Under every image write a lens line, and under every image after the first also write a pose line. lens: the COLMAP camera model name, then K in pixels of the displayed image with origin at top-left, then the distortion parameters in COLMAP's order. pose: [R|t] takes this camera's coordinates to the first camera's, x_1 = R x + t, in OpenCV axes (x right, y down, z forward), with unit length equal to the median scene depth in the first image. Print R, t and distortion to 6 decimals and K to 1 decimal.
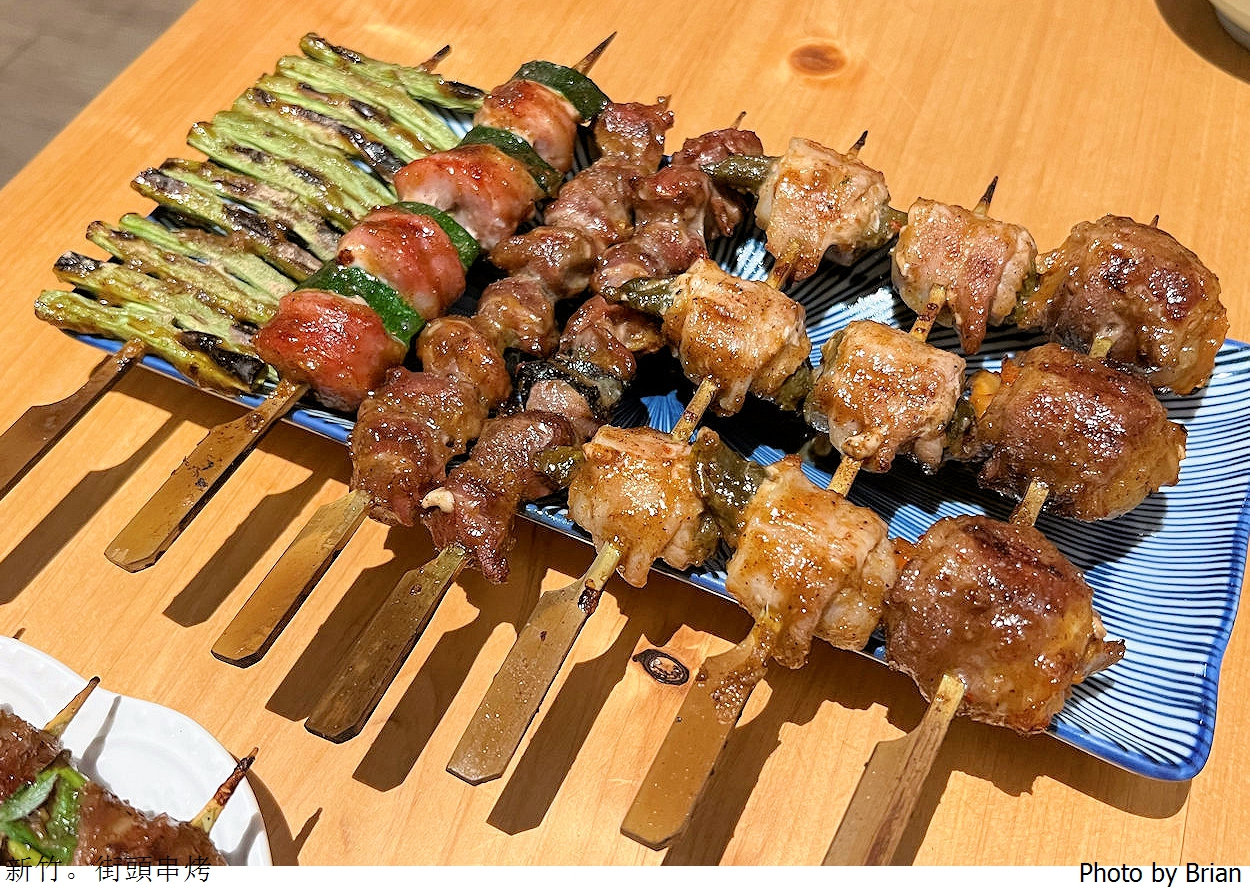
lens RADIAL K [[1295.6, 0, 625.0], [0, 1295.6, 445.5], [0, 0, 1]] dist [0.012741, -0.001011]
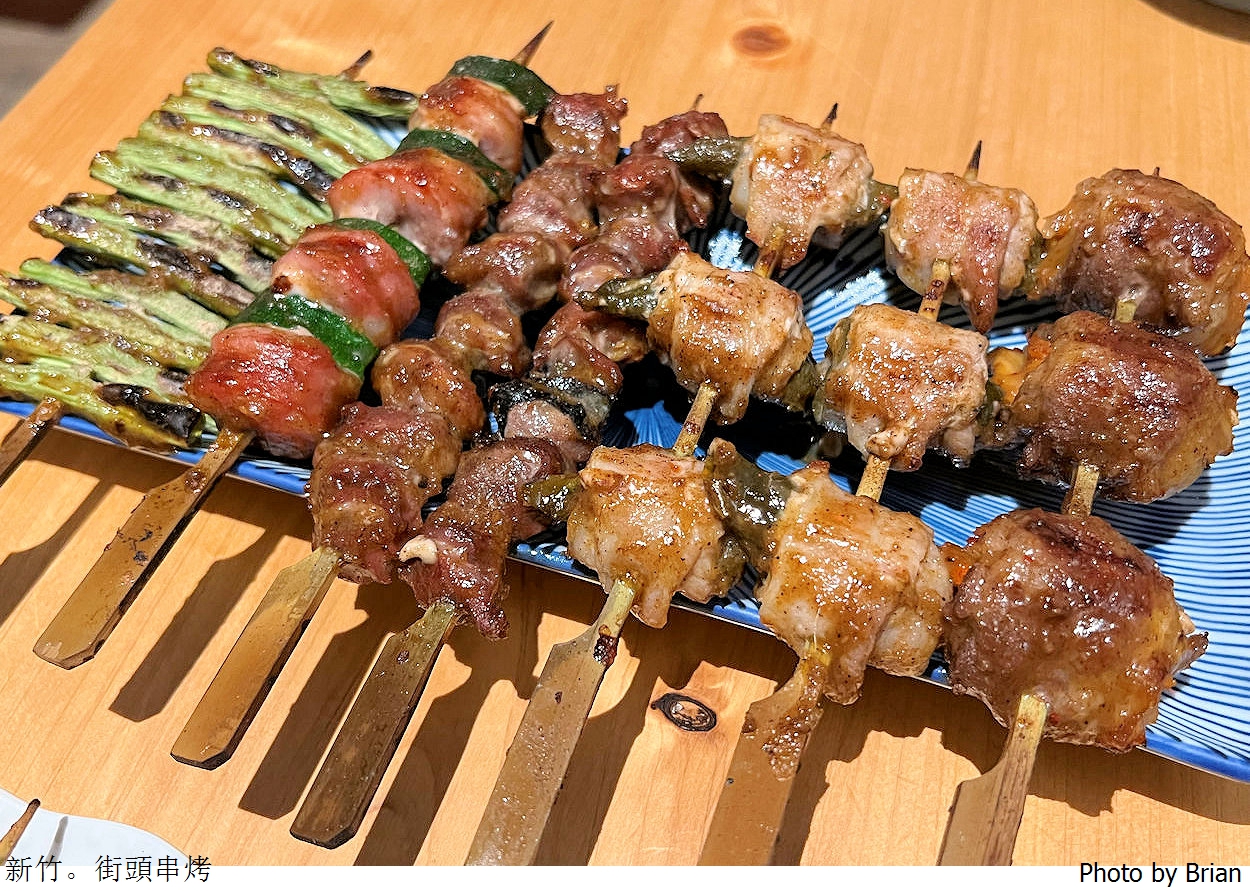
lens RADIAL K [[1266.9, 0, 625.0], [0, 1266.9, 445.5], [0, 0, 1]] dist [-0.006410, -0.021129]
pose [[0.994085, -0.092749, 0.056497, -0.042066], [0.093436, 0.995579, -0.009625, -0.005989], [-0.055355, 0.014847, 0.998356, 0.127400]]
